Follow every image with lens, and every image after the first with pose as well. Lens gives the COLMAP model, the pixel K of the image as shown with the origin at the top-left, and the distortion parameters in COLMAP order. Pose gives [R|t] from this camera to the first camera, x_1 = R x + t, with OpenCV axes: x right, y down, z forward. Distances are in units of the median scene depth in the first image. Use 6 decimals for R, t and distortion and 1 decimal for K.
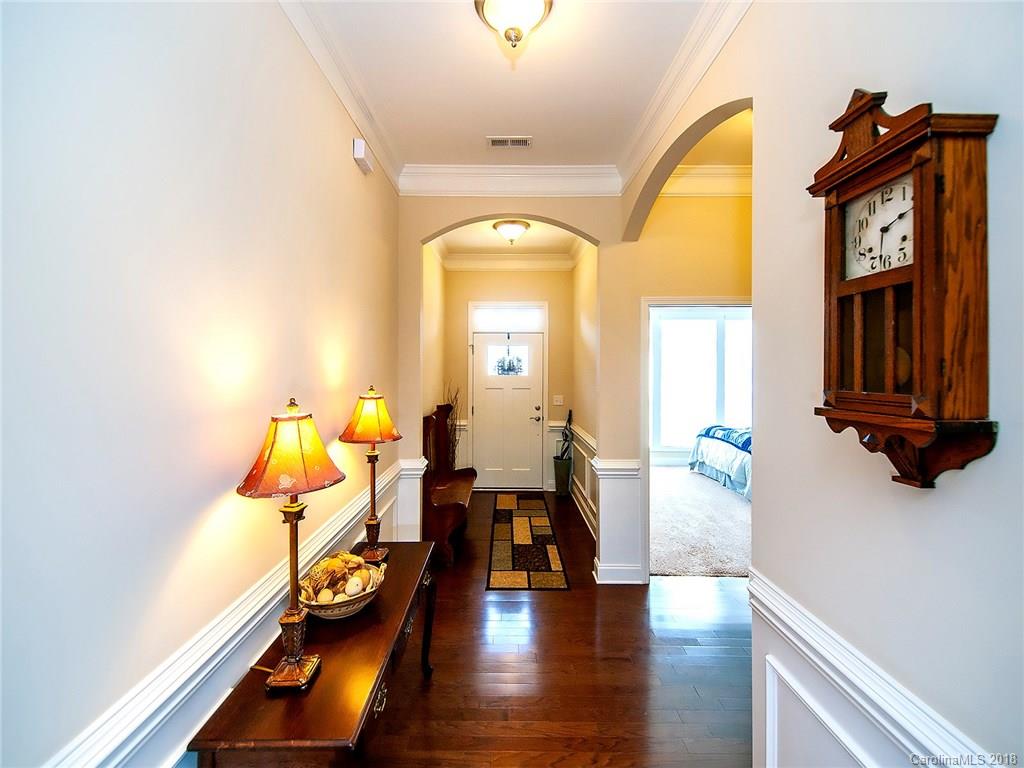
lens RADIAL K [[424.5, 0, 521.7], [0, 424.5, 376.4], [0, 0, 1]] dist [0.021623, -0.006222]
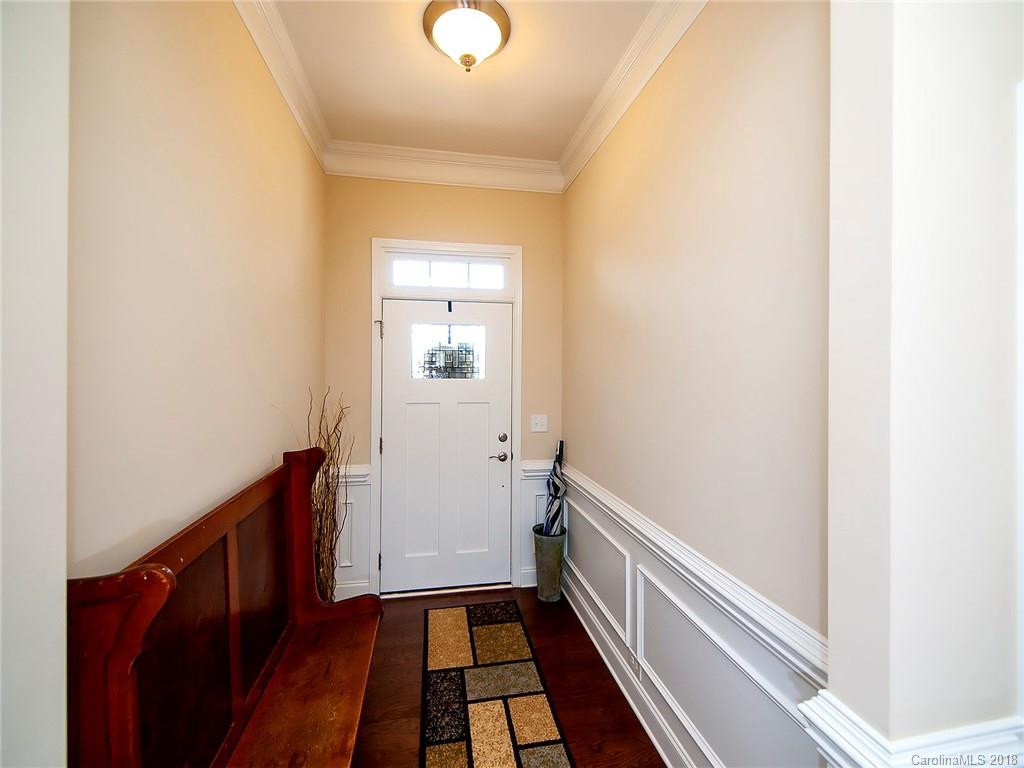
lens RADIAL K [[424.5, 0, 511.2], [0, 424.5, 374.6], [0, 0, 1]] dist [0.021623, -0.006222]
pose [[0.987939, 0.003711, 0.154798, -0.037704], [-0.003773, 0.999993, 0.000104, -0.007411], [-0.154797, -0.000686, 0.987946, 0.459923]]
